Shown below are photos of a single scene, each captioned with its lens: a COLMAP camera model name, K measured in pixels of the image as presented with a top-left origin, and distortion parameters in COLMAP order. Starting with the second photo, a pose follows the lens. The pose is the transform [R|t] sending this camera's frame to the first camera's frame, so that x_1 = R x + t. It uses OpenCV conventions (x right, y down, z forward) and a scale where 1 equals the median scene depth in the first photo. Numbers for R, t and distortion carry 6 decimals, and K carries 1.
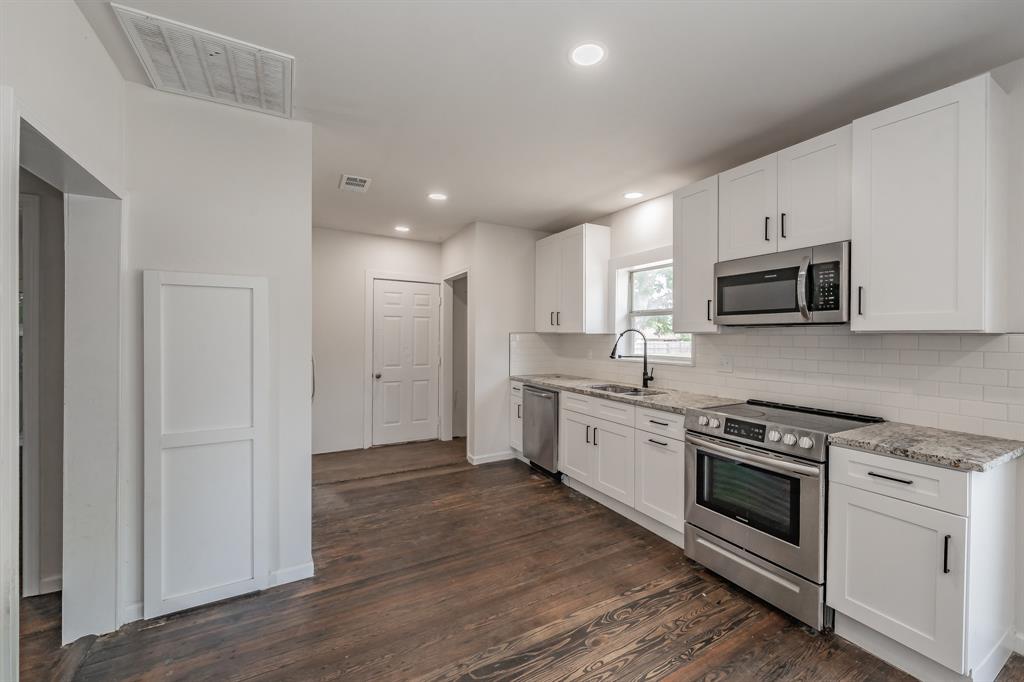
lens RADIAL K [[413.5, 0, 537.8], [0, 413.5, 337.1], [0, 0, 1]] dist [0.000167, -0.000850]
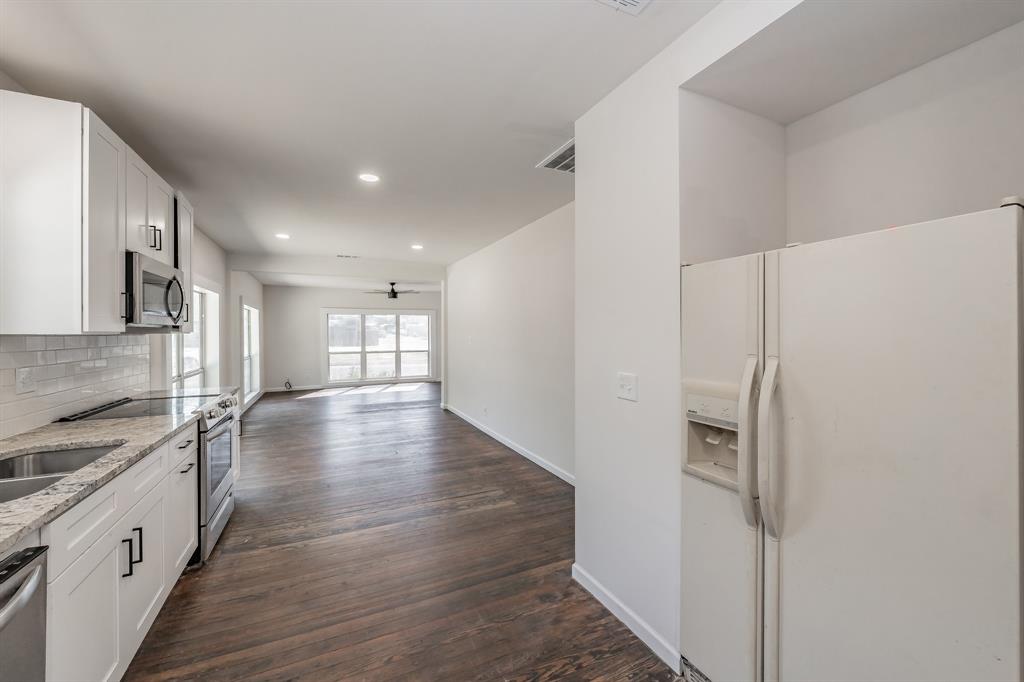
lens RADIAL K [[391.7, 0, 501.6], [0, 391.7, 334.3], [0, 0, 1]] dist [0.001179, -0.000131]
pose [[-0.994662, 0.000070, 0.103187, -0.422381], [0.000792, 0.999975, 0.006957, -0.014468], [-0.103184, 0.007001, -0.994638, 1.774527]]
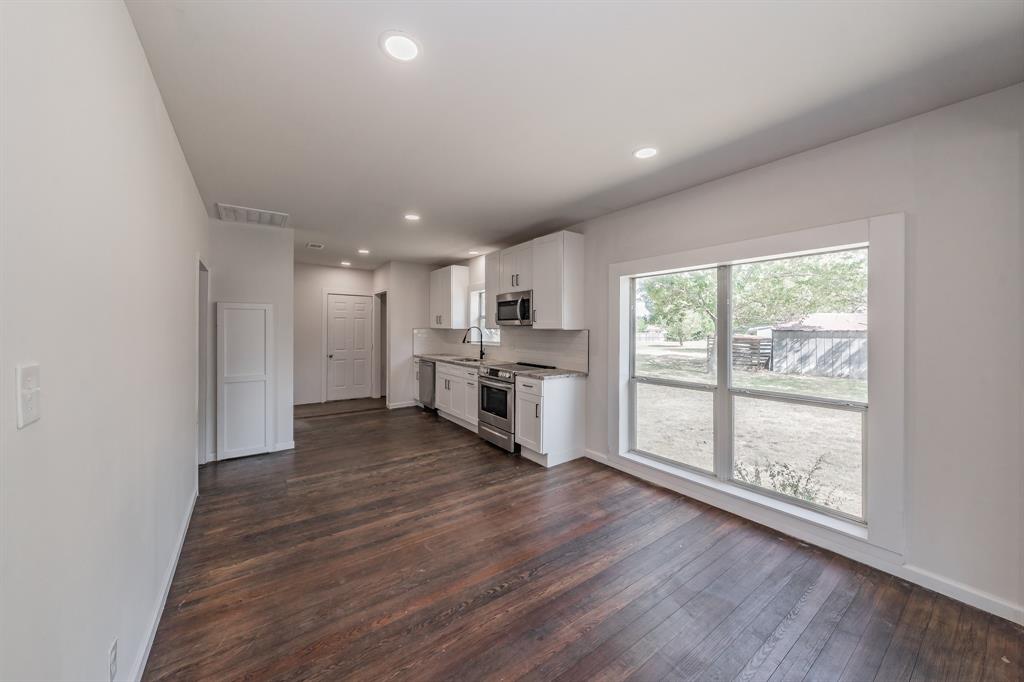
lens RADIAL K [[360.9, 0, 505.4], [0, 360.9, 325.8], [0, 0, 1]] dist [0.000849, 0.000009]
pose [[0.997770, -0.003000, 0.066672, 0.356663], [0.003634, 0.999949, -0.009393, -0.010425], [-0.066640, 0.009614, 0.997731, -0.797596]]
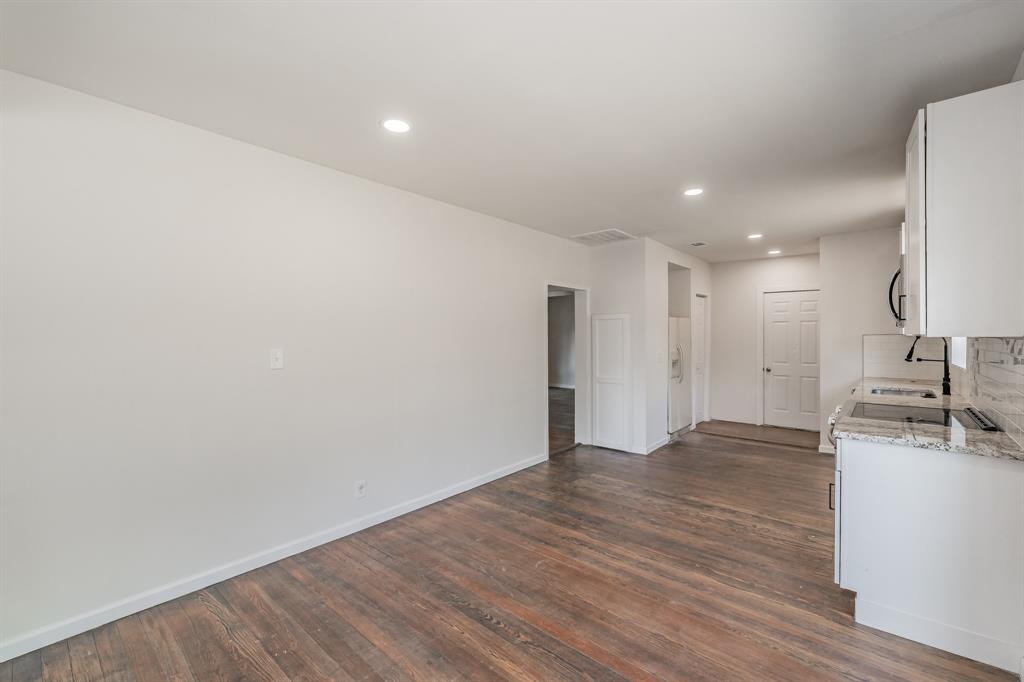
lens RADIAL K [[424.6, 0, 519.9], [0, 424.6, 338.9], [0, 0, 1]] dist [0.000490, -0.000393]
pose [[0.327660, -0.000103, -0.944796, 1.151552], [0.003489, 0.999993, 0.001101, -0.007658], [0.944789, -0.003657, 0.327659, -0.269138]]
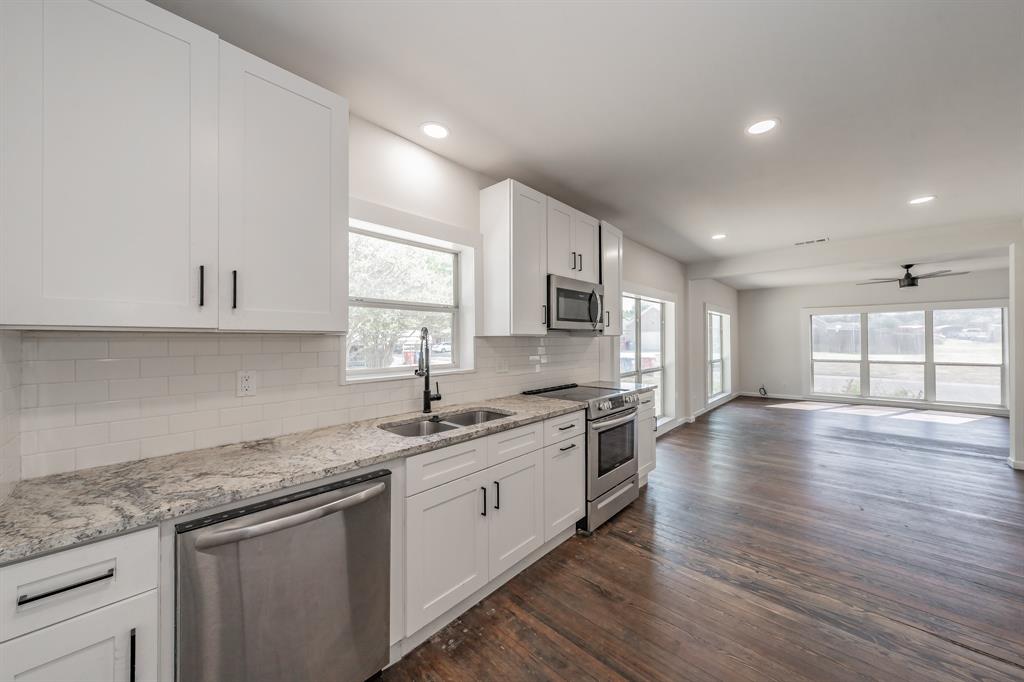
lens RADIAL K [[360.9, 0, 524.0], [0, 360.9, 340.4], [0, 0, 1]] dist [0.000849, 0.000009]
pose [[-0.304935, -0.002233, 0.952371, -0.511873], [0.005968, 0.999973, 0.004256, -0.003056], [-0.952354, 0.006981, -0.304914, 1.415322]]
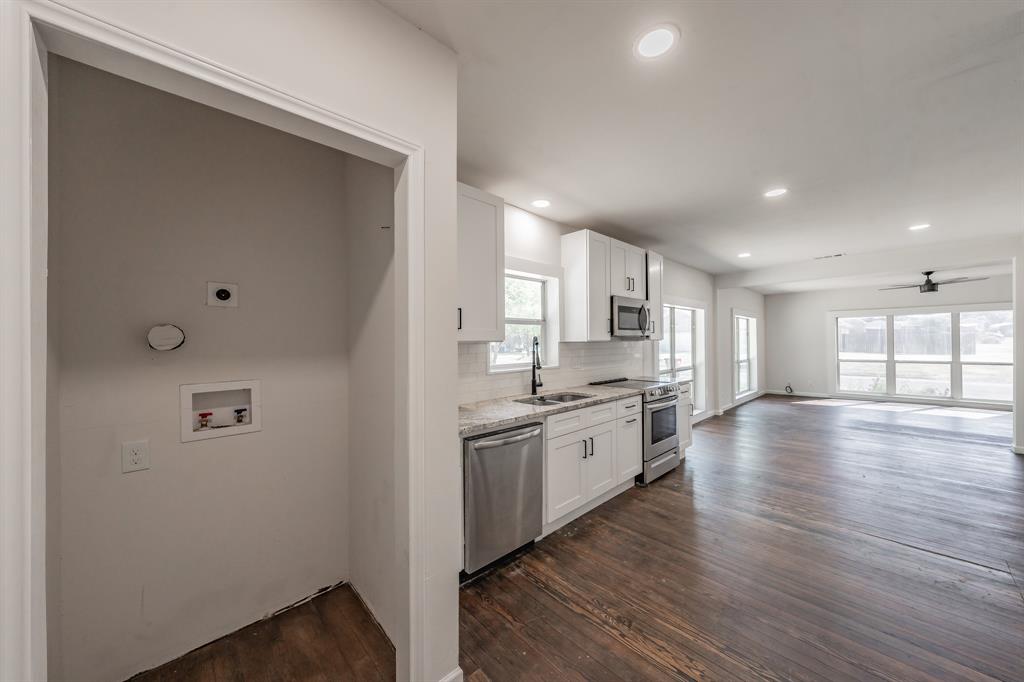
lens RADIAL K [[360.9, 0, 511.0], [0, 360.9, 344.5], [0, 0, 1]] dist [0.000849, 0.000009]
pose [[-0.225255, -0.006366, 0.974279, -0.818693], [0.012912, 0.999871, 0.009519, -0.016100], [-0.974214, 0.014724, -0.225144, 1.725163]]
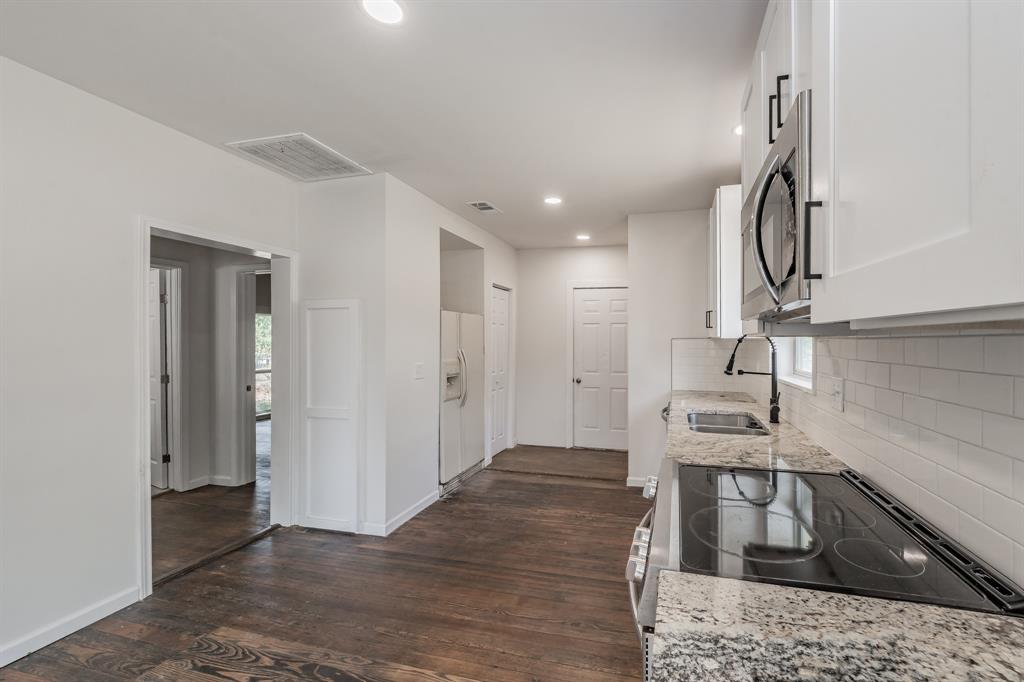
lens RADIAL K [[418.8, 0, 569.8], [0, 418.8, 342.0], [0, 0, 1]] dist [0.001857, 0.000249]
pose [[0.715584, -0.003529, -0.698518, 0.667269], [-0.000297, 0.999986, -0.005357, 0.001768], [0.698527, 0.004041, 0.715572, 0.441174]]
